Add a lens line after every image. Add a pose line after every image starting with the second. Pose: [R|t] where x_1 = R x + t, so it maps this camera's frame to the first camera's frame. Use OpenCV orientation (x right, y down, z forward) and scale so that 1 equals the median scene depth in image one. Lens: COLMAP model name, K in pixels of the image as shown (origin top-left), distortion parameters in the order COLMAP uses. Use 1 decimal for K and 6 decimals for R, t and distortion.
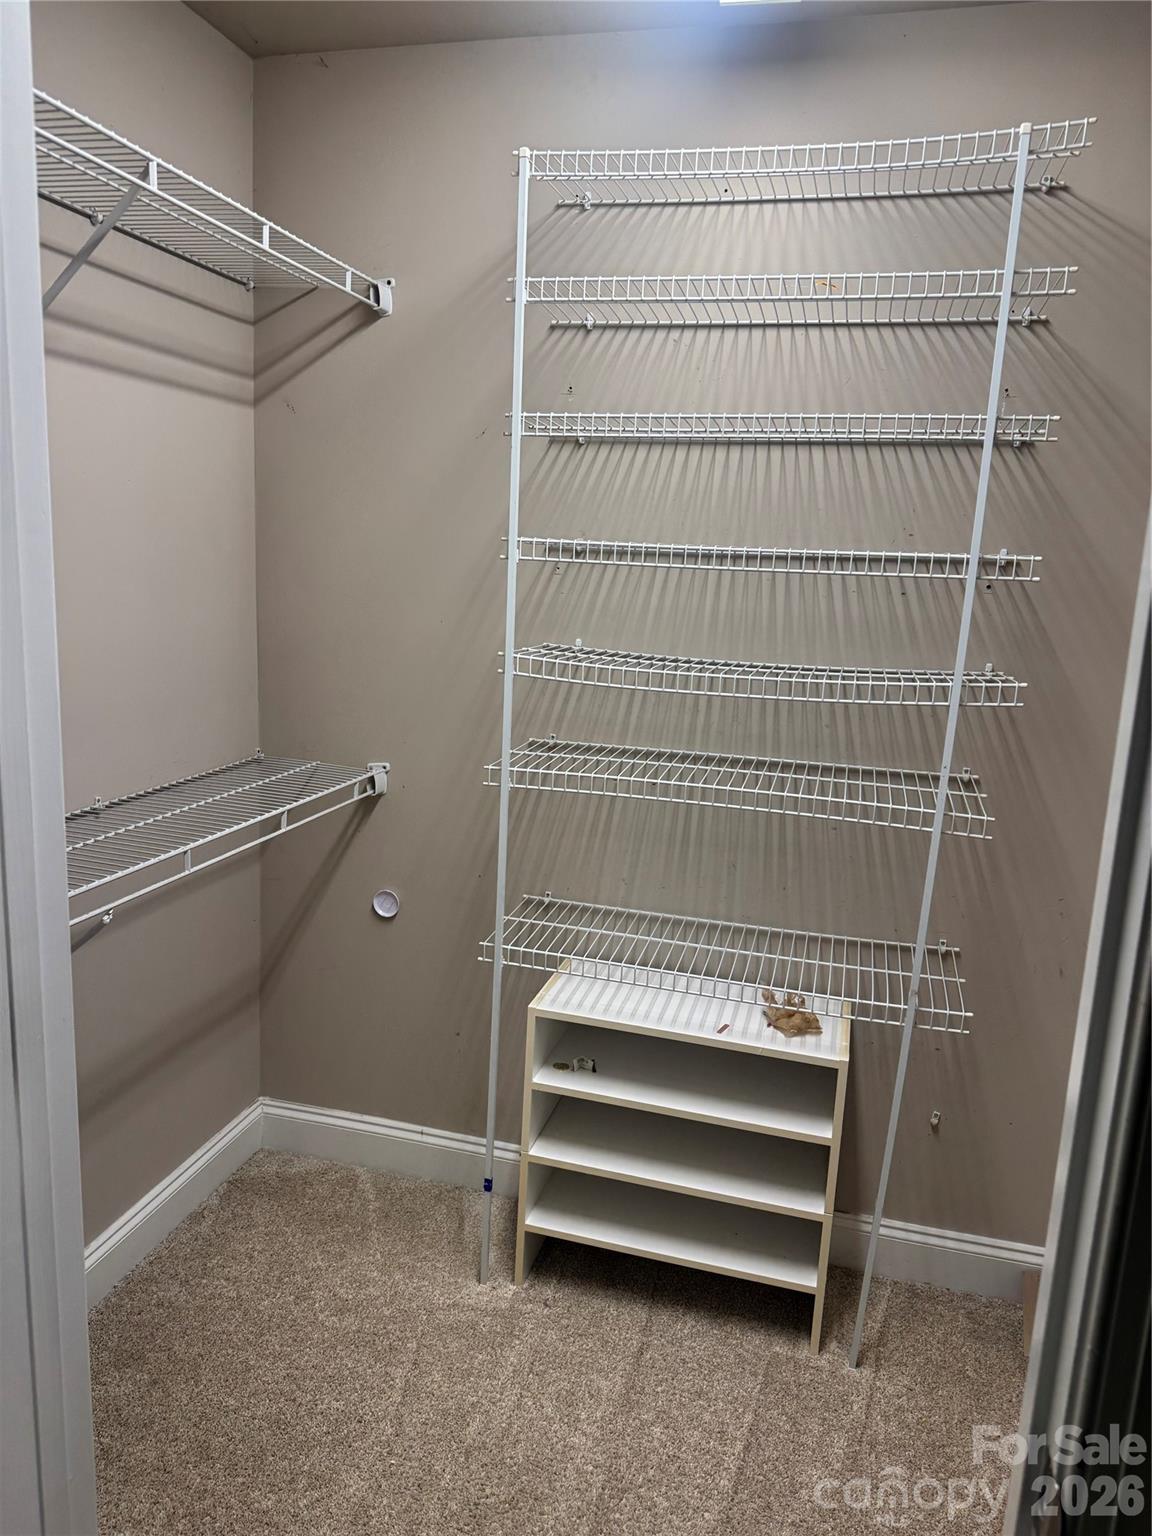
lens RADIAL K [[1091.9, 0, 575.5], [0, 1091.9, 771.3], [0, 0, 1]] dist [0.060366, -0.079314]
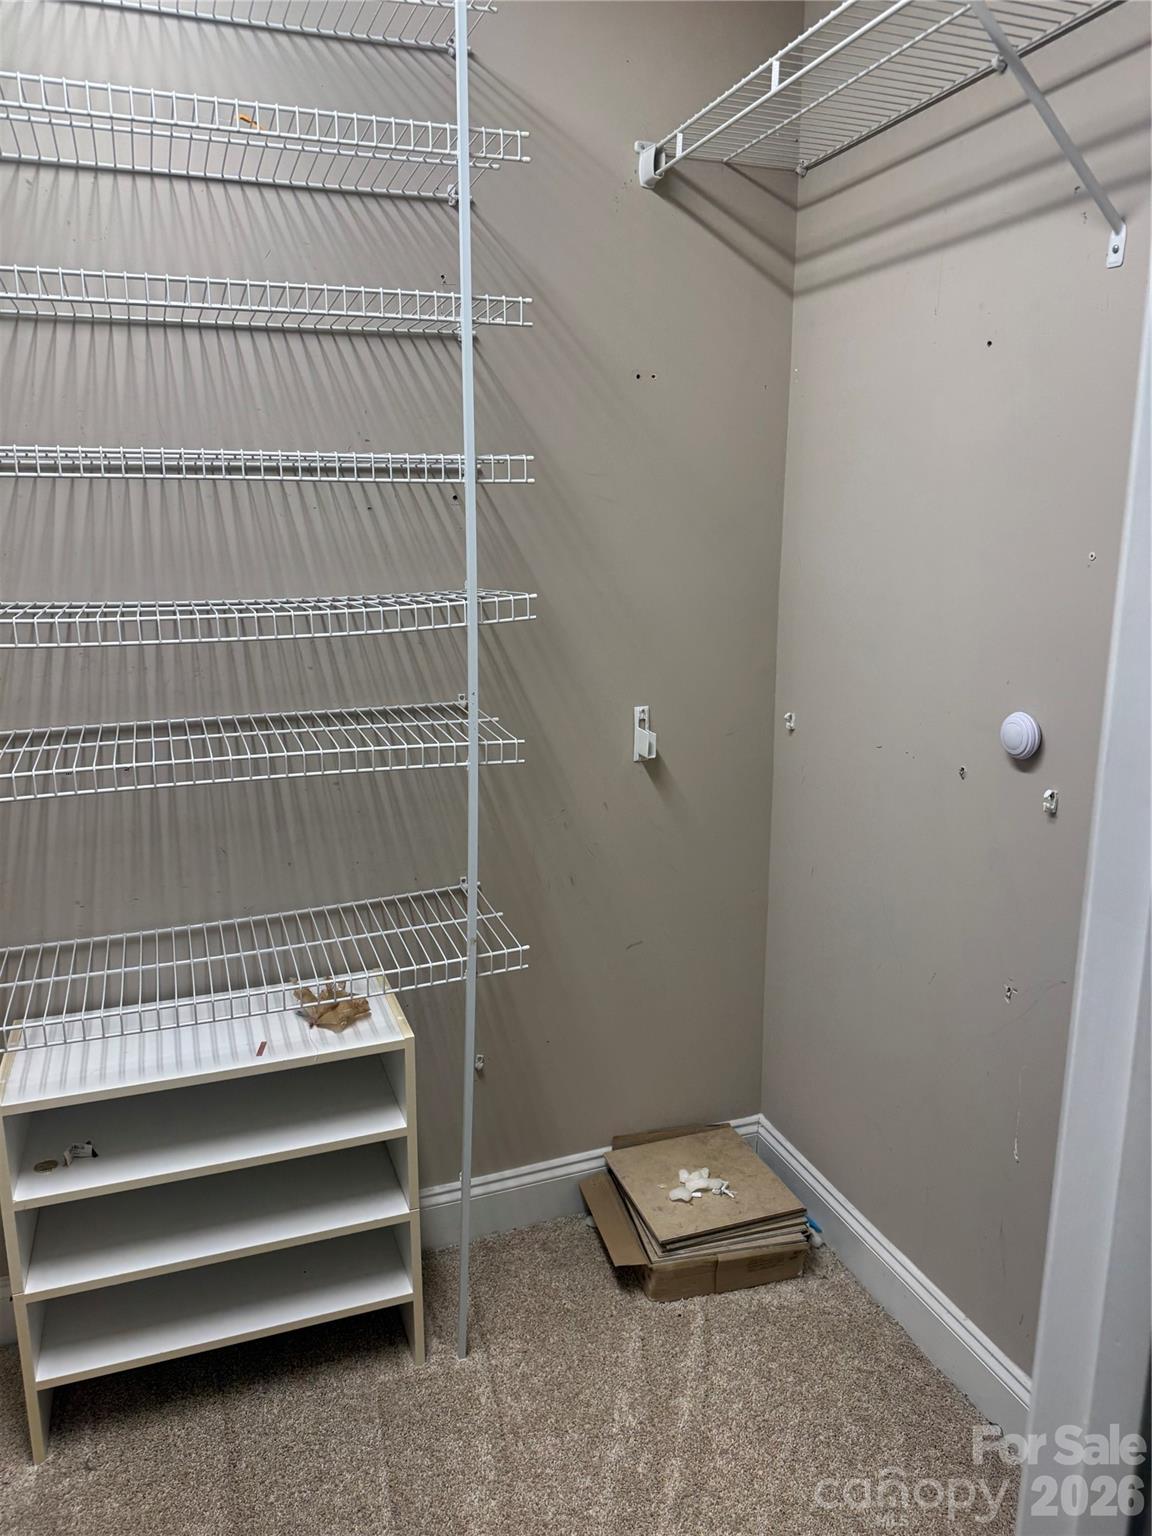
lens RADIAL K [[1091.9, 0, 580.0], [0, 1091.9, 760.4], [0, 0, 1]] dist [0.060366, -0.079314]
pose [[0.812852, -0.176422, 0.555109, -0.090042], [0.156393, 0.984136, 0.083766, -0.009143], [-0.561082, 0.018726, 0.827549, 0.177148]]
